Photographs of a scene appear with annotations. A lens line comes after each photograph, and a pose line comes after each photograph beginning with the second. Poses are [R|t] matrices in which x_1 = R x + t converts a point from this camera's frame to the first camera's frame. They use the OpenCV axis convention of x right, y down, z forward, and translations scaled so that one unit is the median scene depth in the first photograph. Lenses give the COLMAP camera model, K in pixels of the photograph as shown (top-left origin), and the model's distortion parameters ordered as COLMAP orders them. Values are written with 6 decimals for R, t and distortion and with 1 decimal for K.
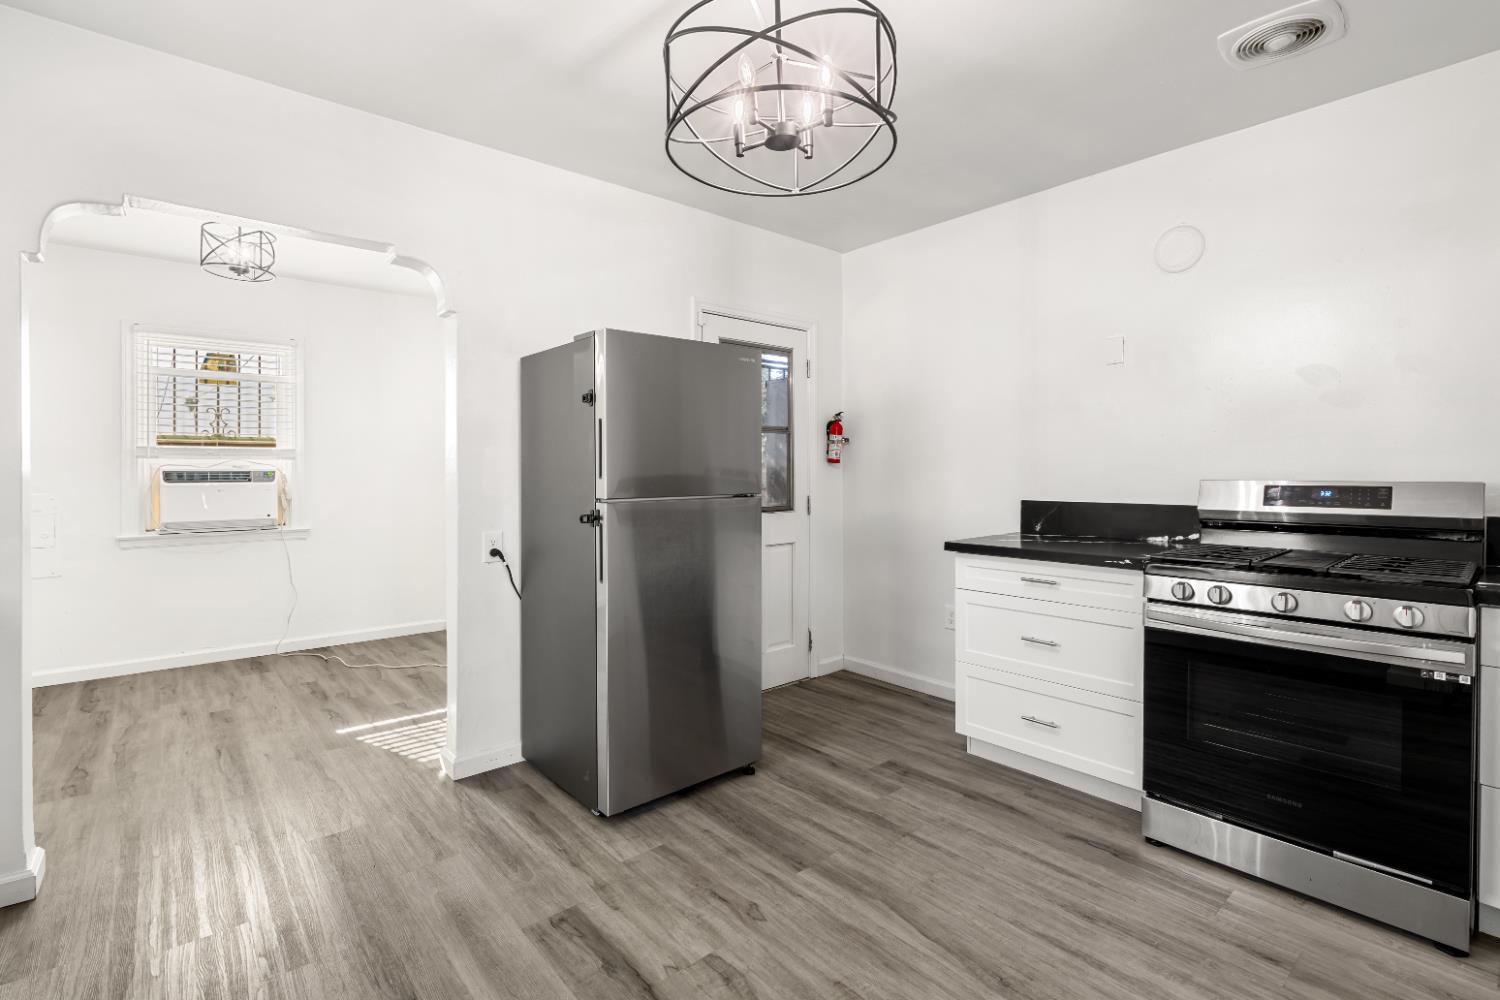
lens RADIAL K [[701.3, 0, 751.4], [0, 701.3, 468.4], [0, 0, 1]] dist [-0.012443, 0.001889]
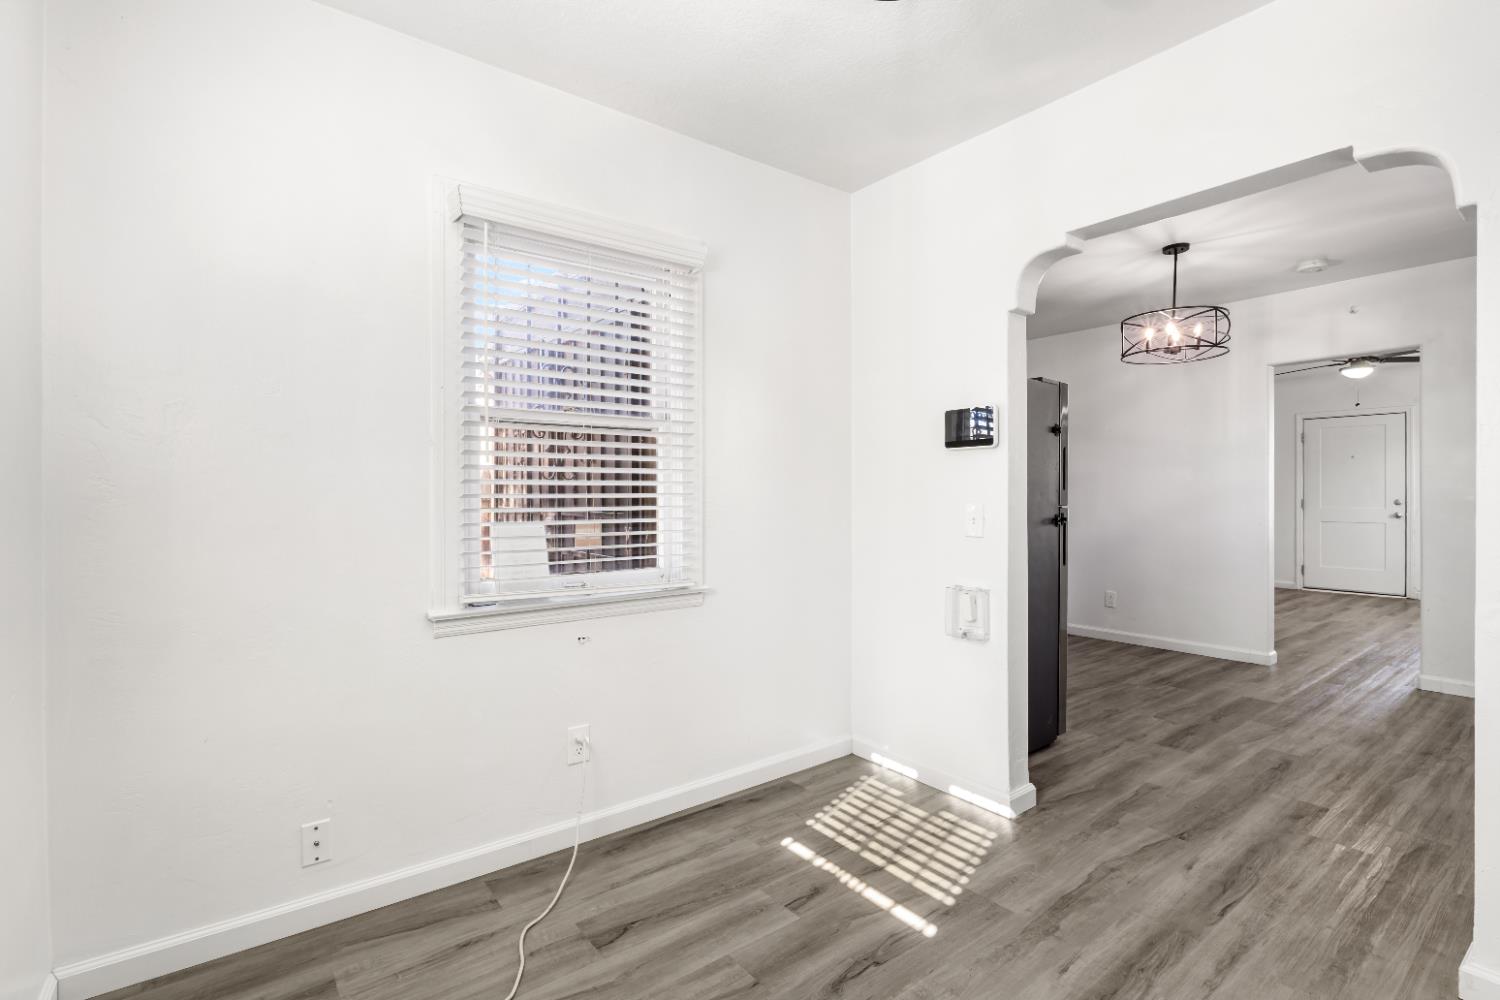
lens RADIAL K [[701.3, 0, 752.7], [0, 701.3, 497.1], [0, 0, 1]] dist [-0.012443, 0.001889]
pose [[0.046483, -0.000455, 0.998919, -1.932993], [-0.000265, 1.000000, 0.000468, 0.034130], [-0.998919, -0.000287, 0.046483, 1.852443]]
